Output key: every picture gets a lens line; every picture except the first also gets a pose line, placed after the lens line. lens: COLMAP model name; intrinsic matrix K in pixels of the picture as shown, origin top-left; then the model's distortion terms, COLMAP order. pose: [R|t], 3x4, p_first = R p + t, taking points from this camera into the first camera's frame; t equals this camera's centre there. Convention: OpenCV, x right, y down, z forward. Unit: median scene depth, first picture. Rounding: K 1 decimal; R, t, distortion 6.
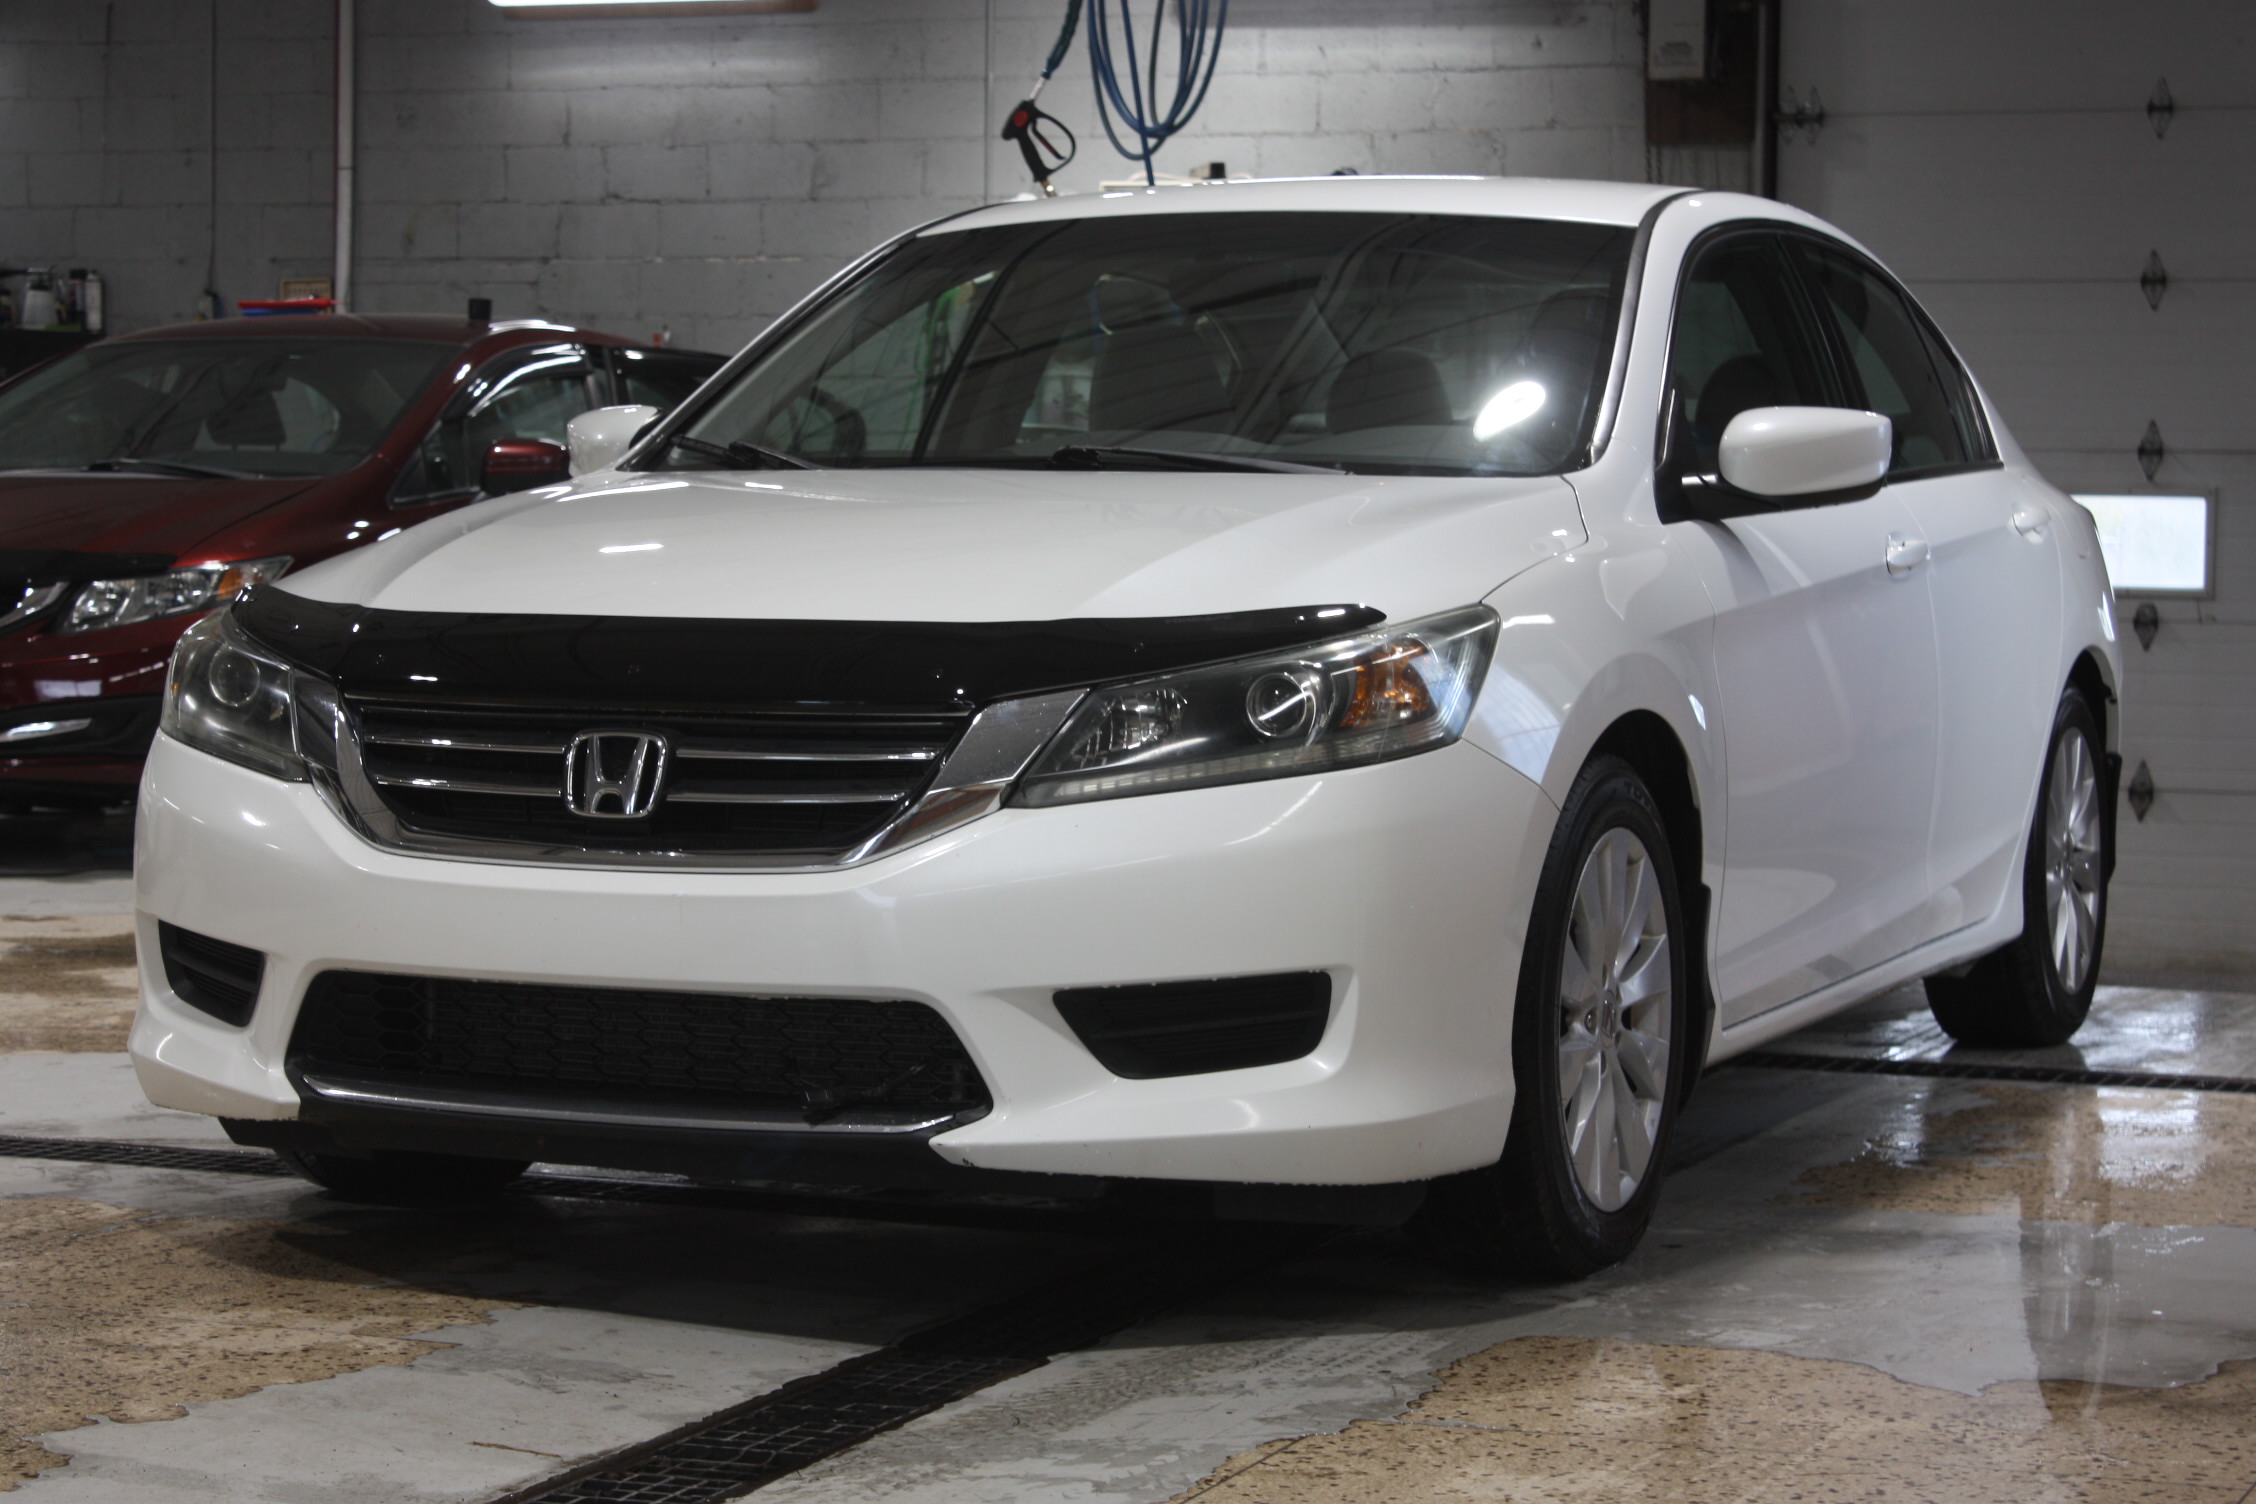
lens RADIAL K [[4776.7, 0, 1128.6], [0, 4776.7, 748.8], [0, 0, 1]] dist [0.078851, 0.000000]
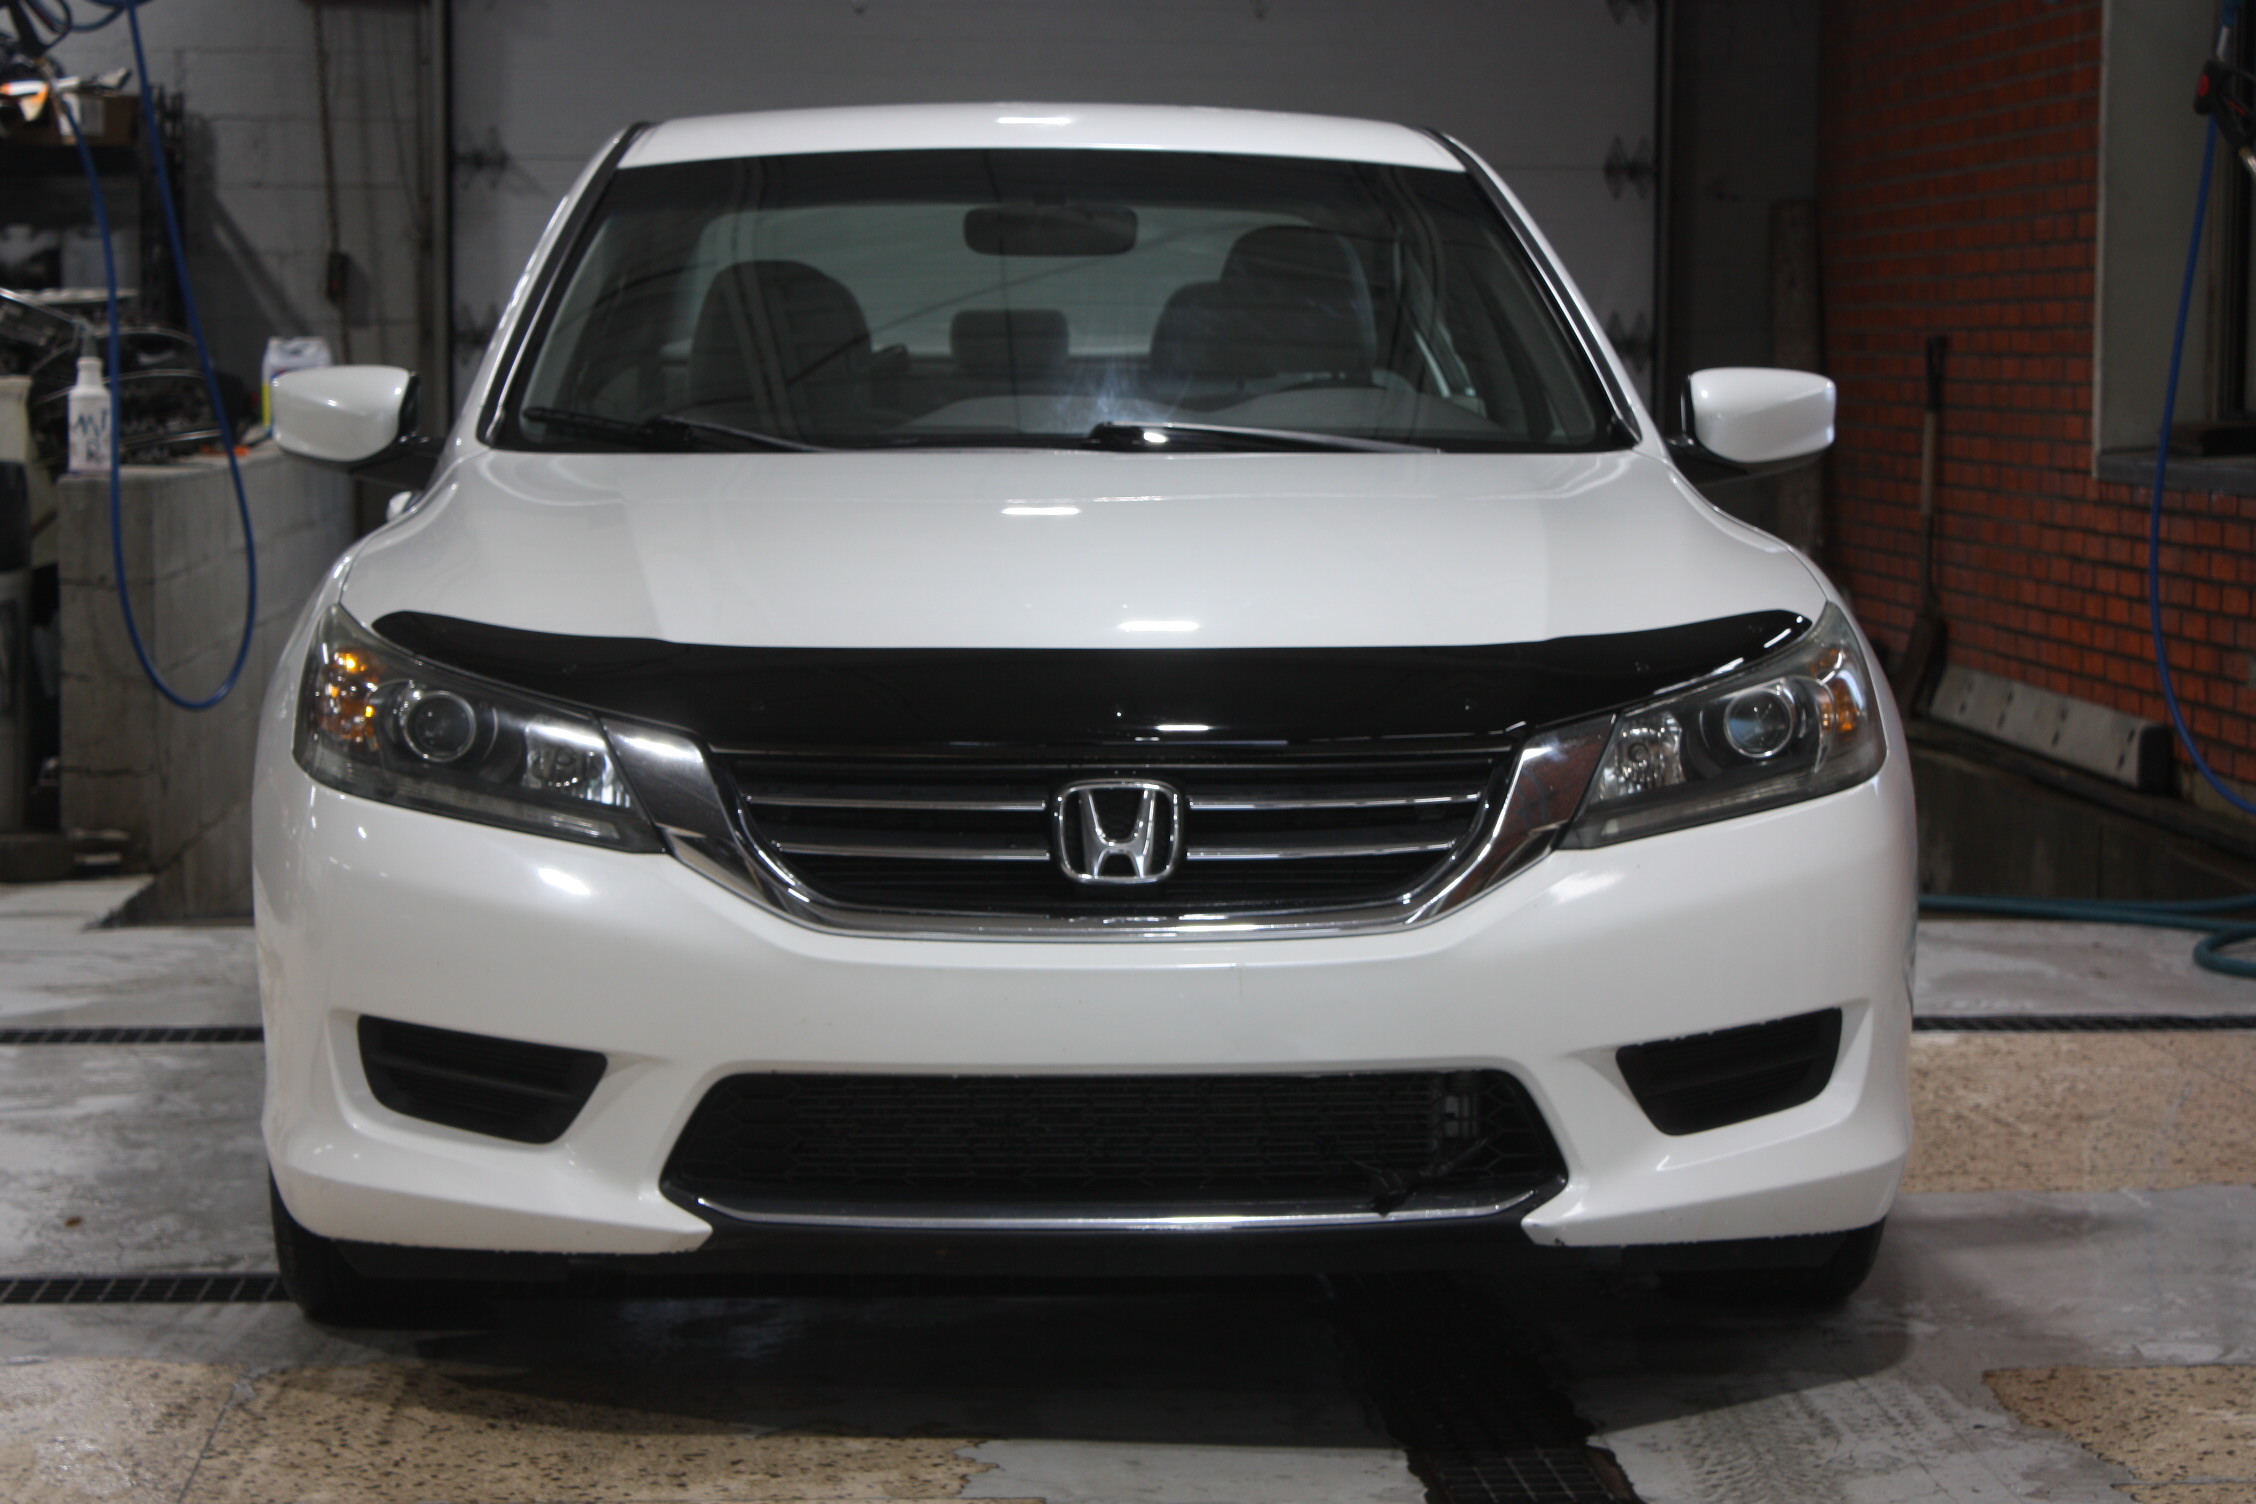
lens RADIAL K [[5000.2, 0, 1127.9], [0, 5000.2, 755.4], [0, 0, 1]] dist [0.086279, 0.000000]
pose [[0.889465, -0.040435, 0.455211, -0.522468], [0.024955, 0.998889, 0.039967, -0.045120], [-0.456321, -0.024189, 0.889486, 0.184742]]
